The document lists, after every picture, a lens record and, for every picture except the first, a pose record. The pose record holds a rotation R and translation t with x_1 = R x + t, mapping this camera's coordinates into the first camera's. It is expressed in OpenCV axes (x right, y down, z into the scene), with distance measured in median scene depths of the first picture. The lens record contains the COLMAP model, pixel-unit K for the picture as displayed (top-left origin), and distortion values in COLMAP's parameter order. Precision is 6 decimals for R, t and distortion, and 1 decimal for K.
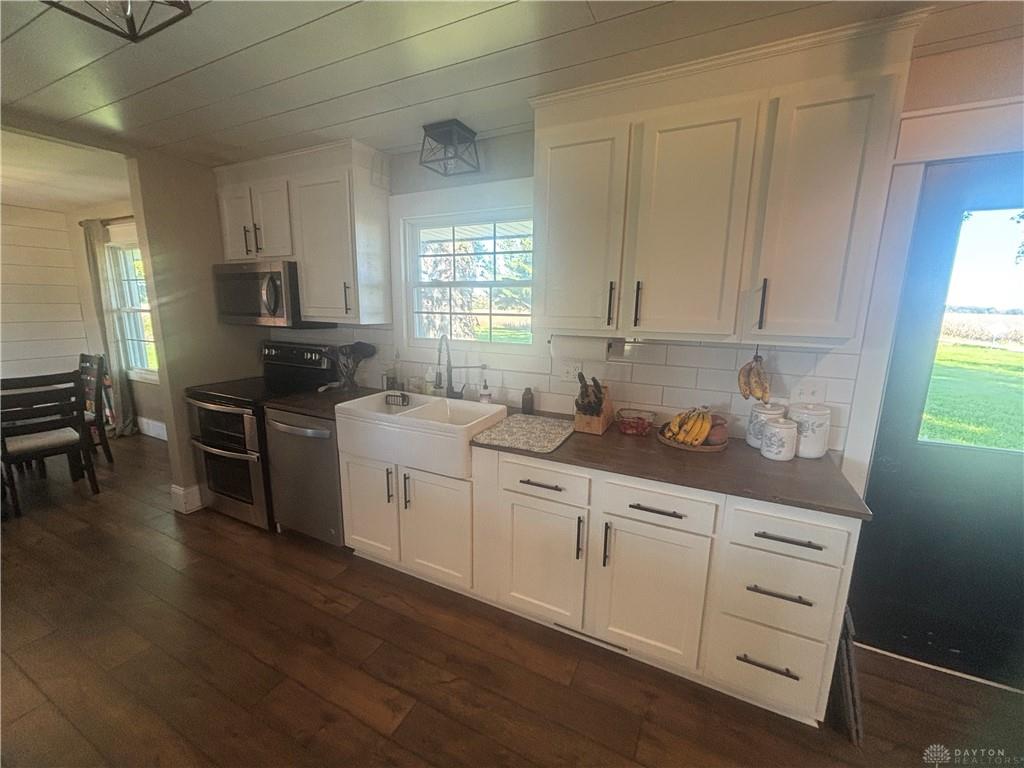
lens RADIAL K [[416.5, 0, 512.0], [0, 416.5, 384.0], [0, 0, 1]] dist [-0.000232, 0.000882]
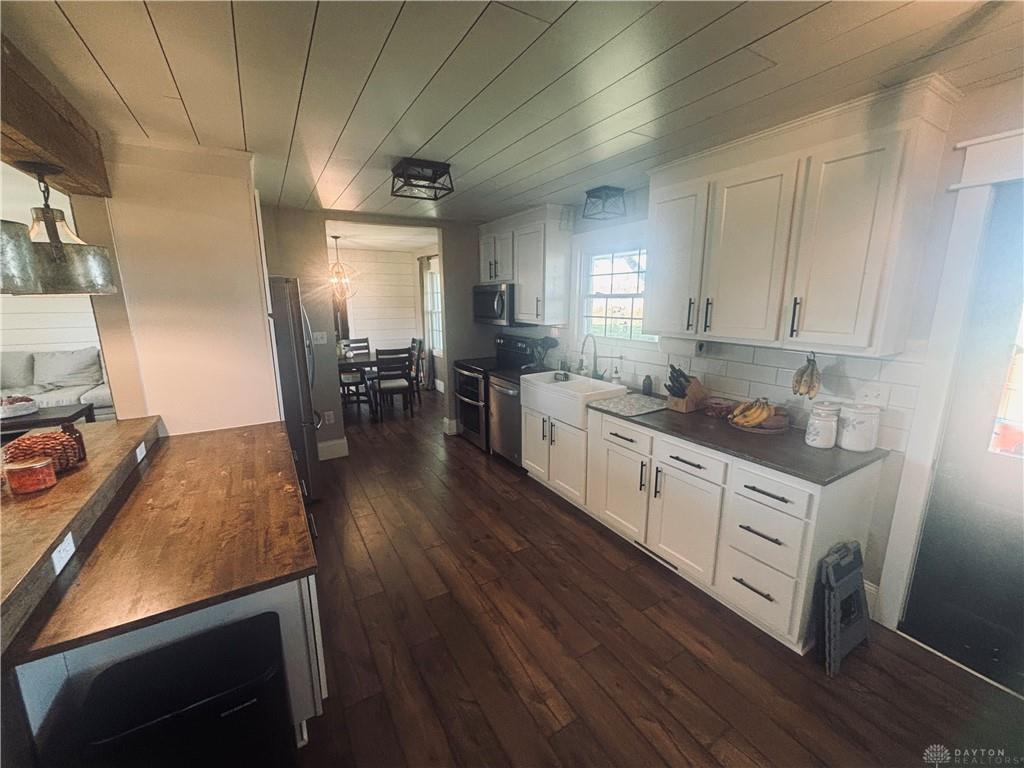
lens RADIAL K [[416.5, 0, 512.0], [0, 416.5, 384.0], [0, 0, 1]] dist [-0.000232, 0.000882]
pose [[0.838943, 0.091381, -0.536492, 0.390688], [-0.082610, 0.995762, 0.040426, 0.019246], [0.537913, 0.010404, 0.842936, -0.352095]]
